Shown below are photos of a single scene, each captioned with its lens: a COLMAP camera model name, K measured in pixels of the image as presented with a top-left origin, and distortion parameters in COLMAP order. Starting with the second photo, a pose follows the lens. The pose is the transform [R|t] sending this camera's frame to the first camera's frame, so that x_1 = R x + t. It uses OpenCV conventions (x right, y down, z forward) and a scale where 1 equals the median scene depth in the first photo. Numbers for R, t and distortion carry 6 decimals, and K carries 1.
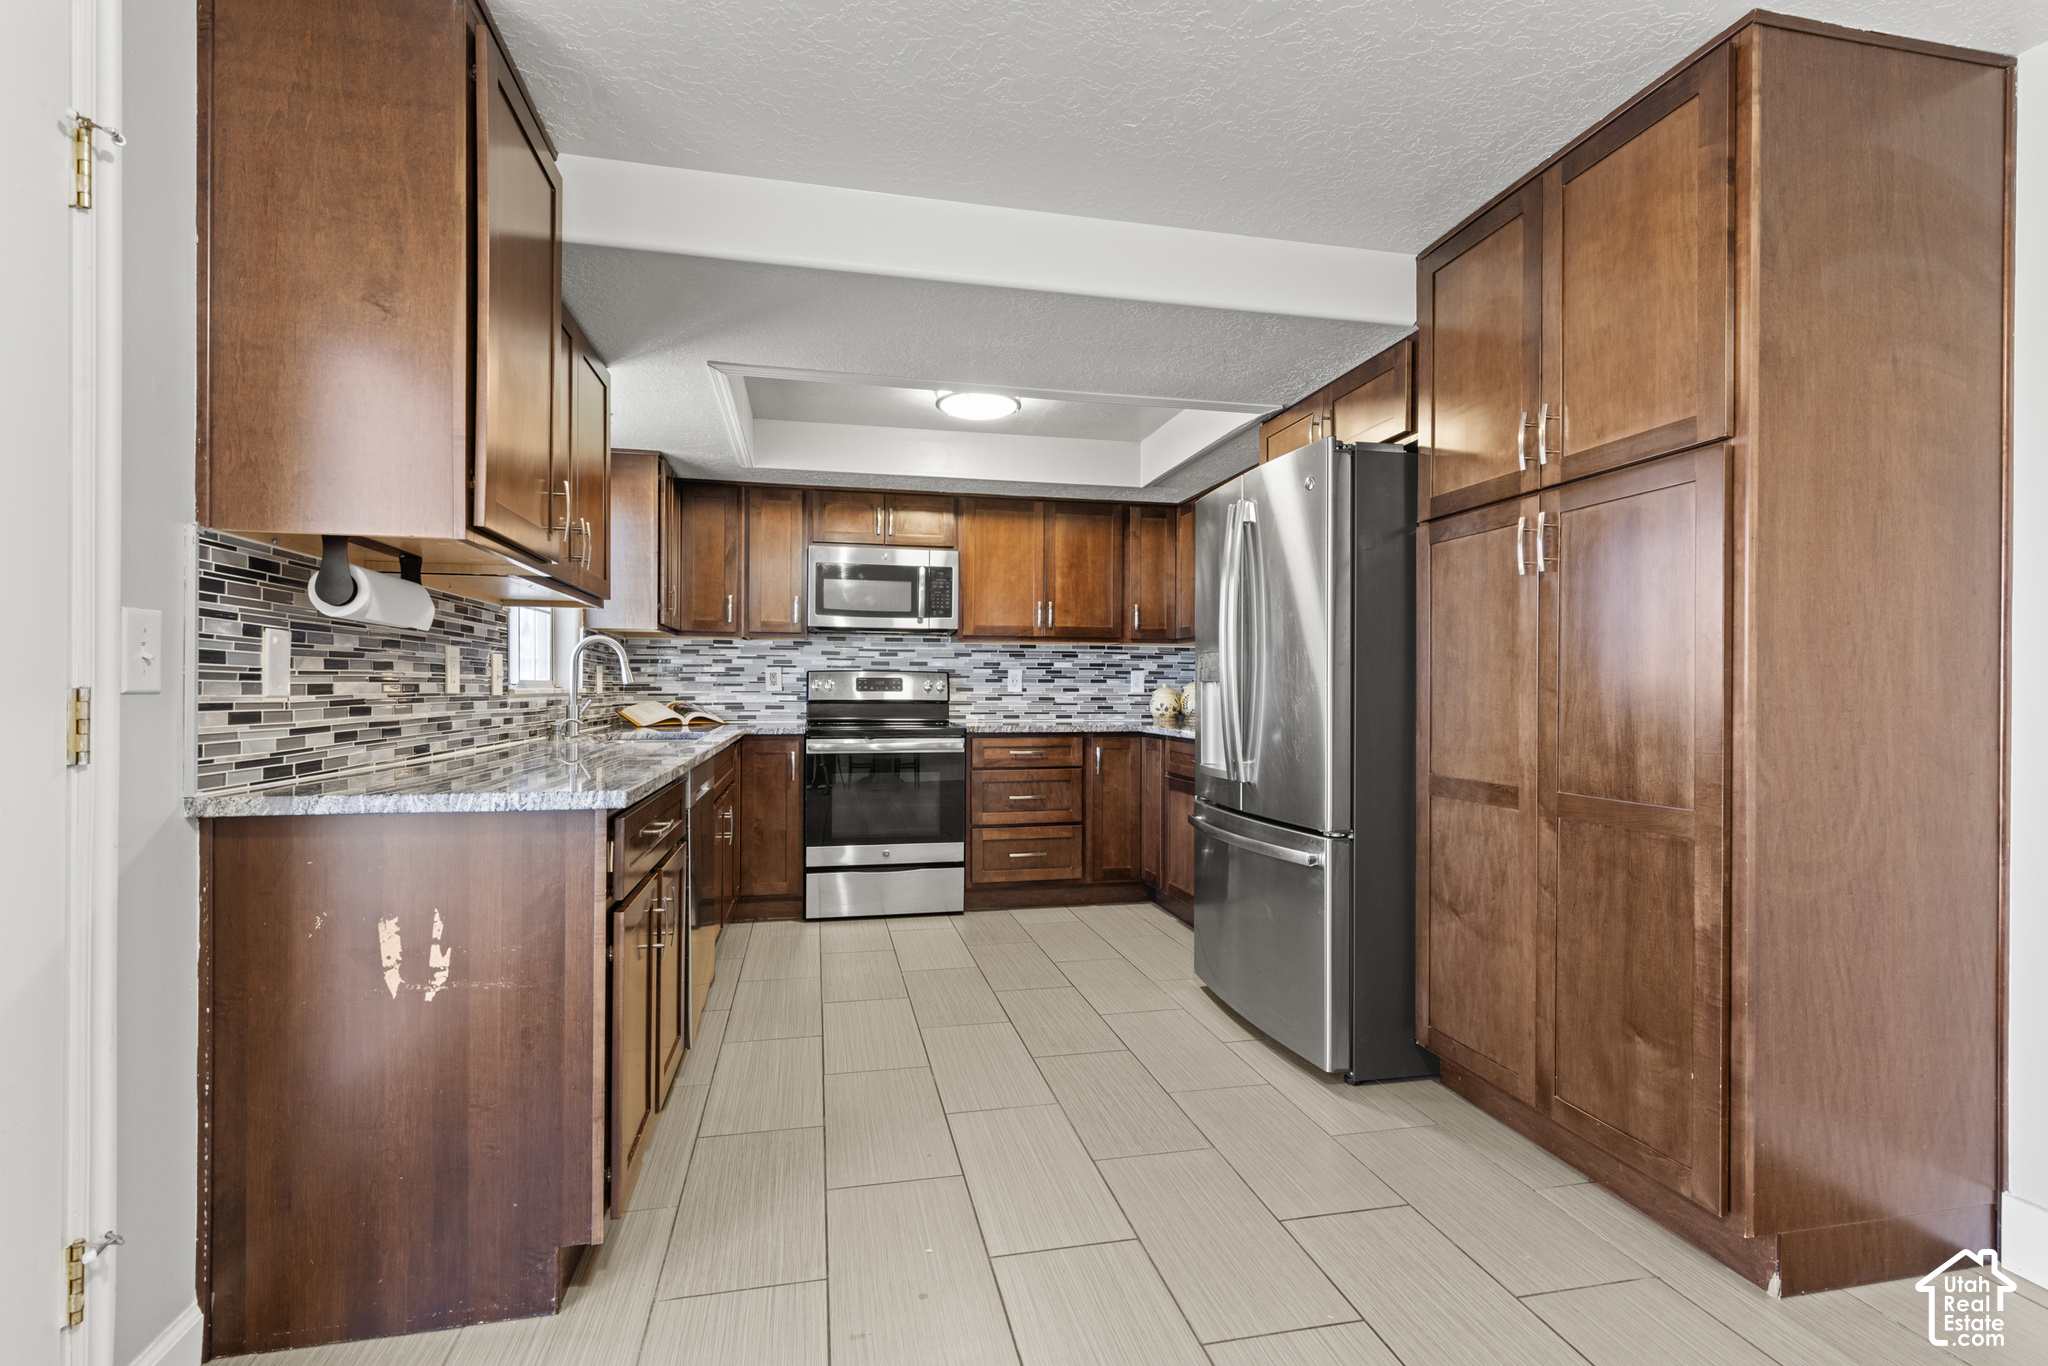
lens RADIAL K [[914.7, 0, 1014.2], [0, 914.7, 690.2], [0, 0, 1]] dist [0.009987, -0.000458]
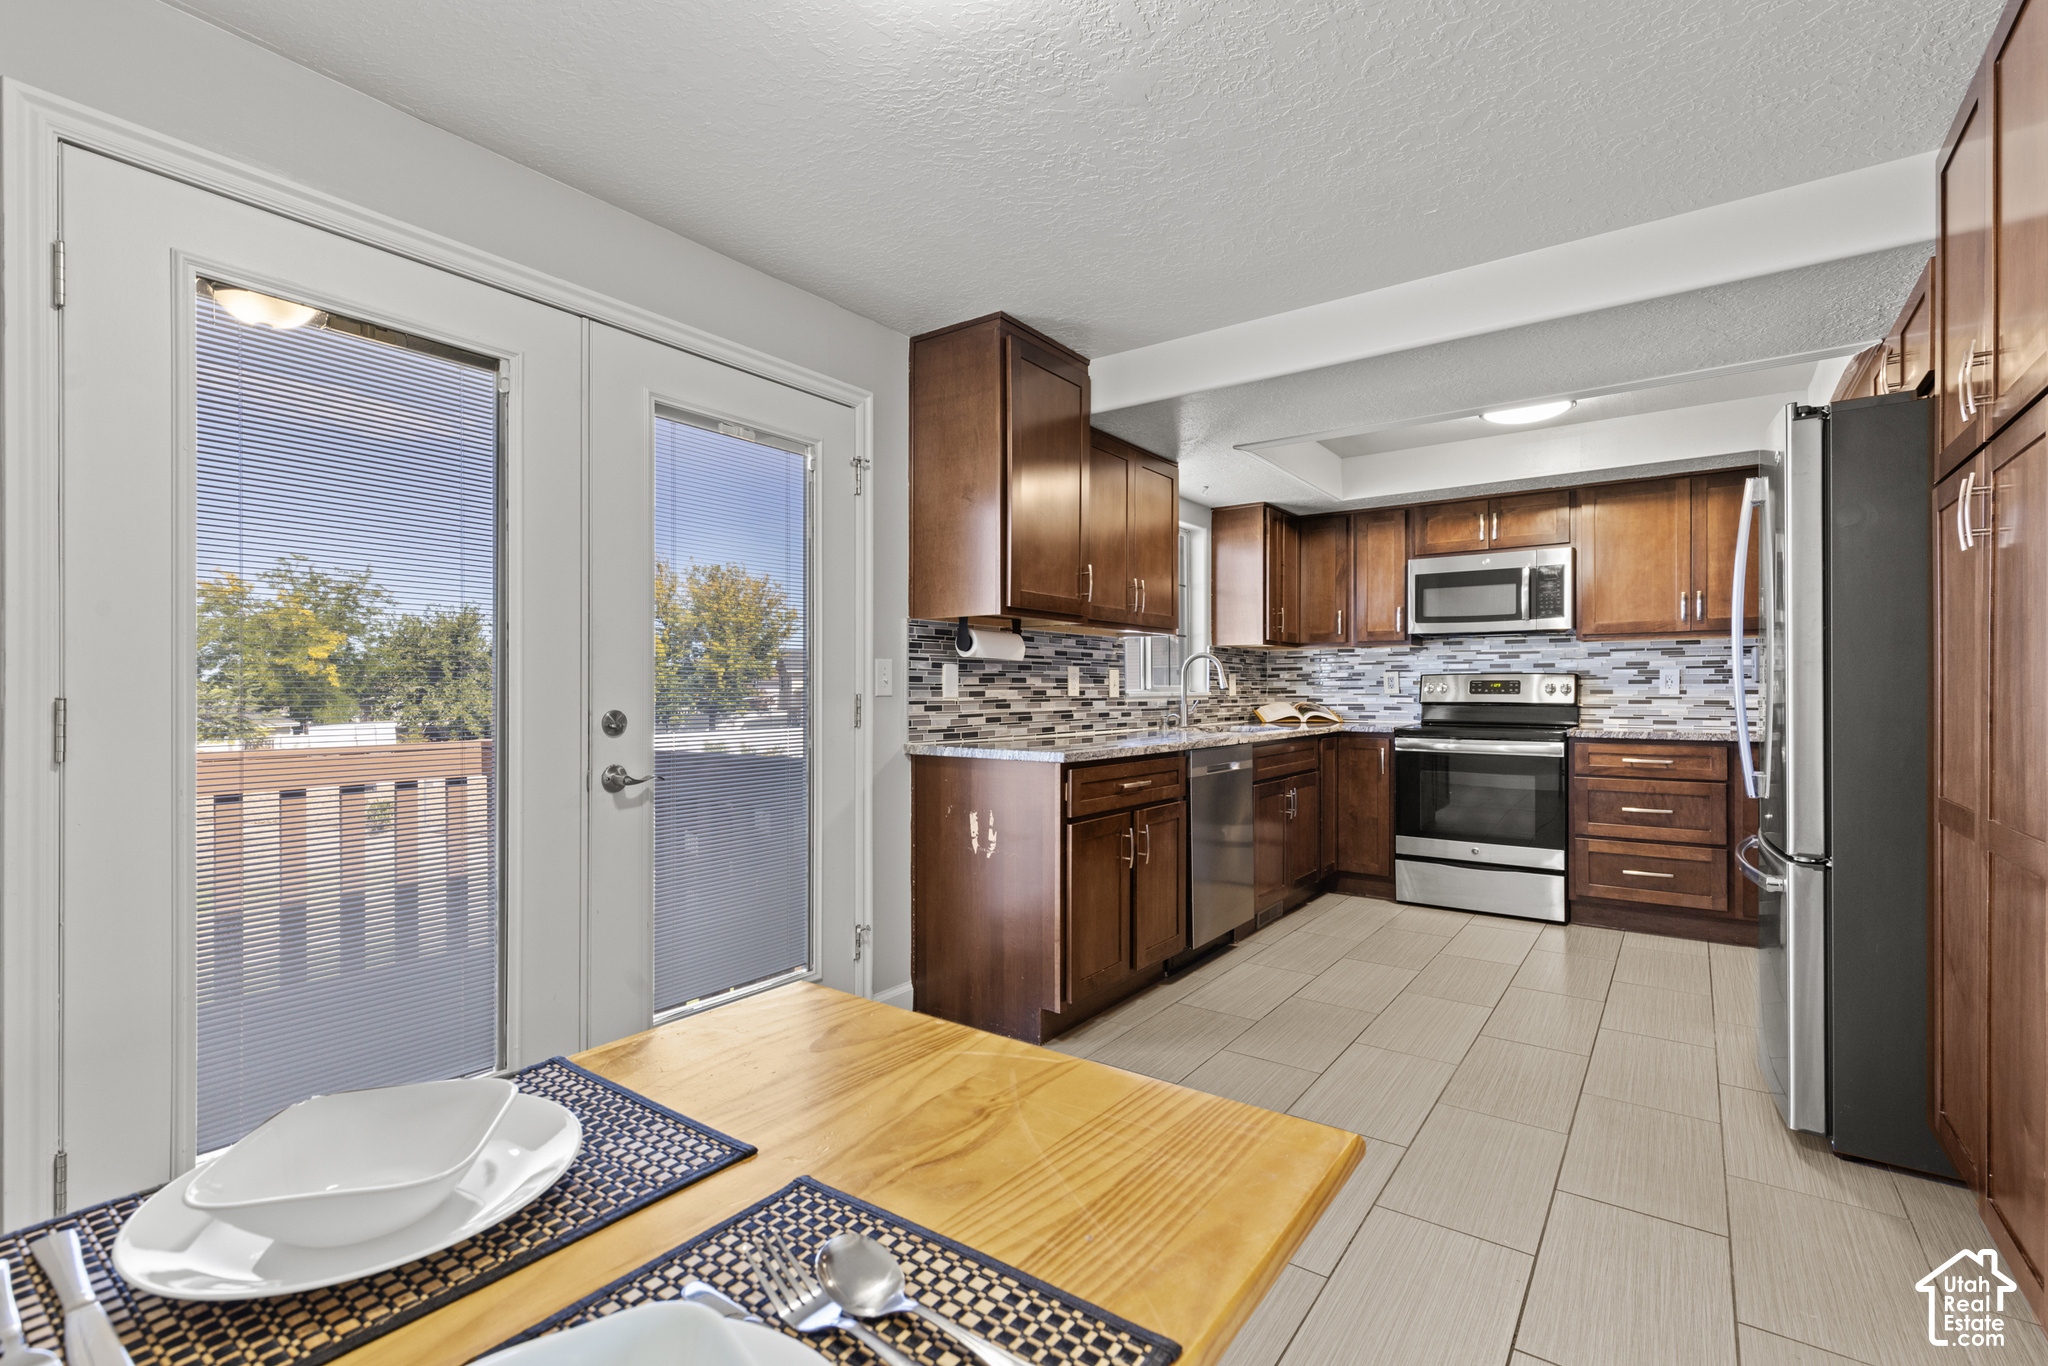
lens RADIAL K [[914.7, 0, 1014.2], [0, 914.7, 690.2], [0, 0, 1]] dist [0.009987, -0.000458]
pose [[0.670508, -0.003471, -0.741895, 0.285813], [0.002345, 0.999994, -0.002559, -0.001627], [0.741899, -0.000024, 0.670512, -0.081860]]
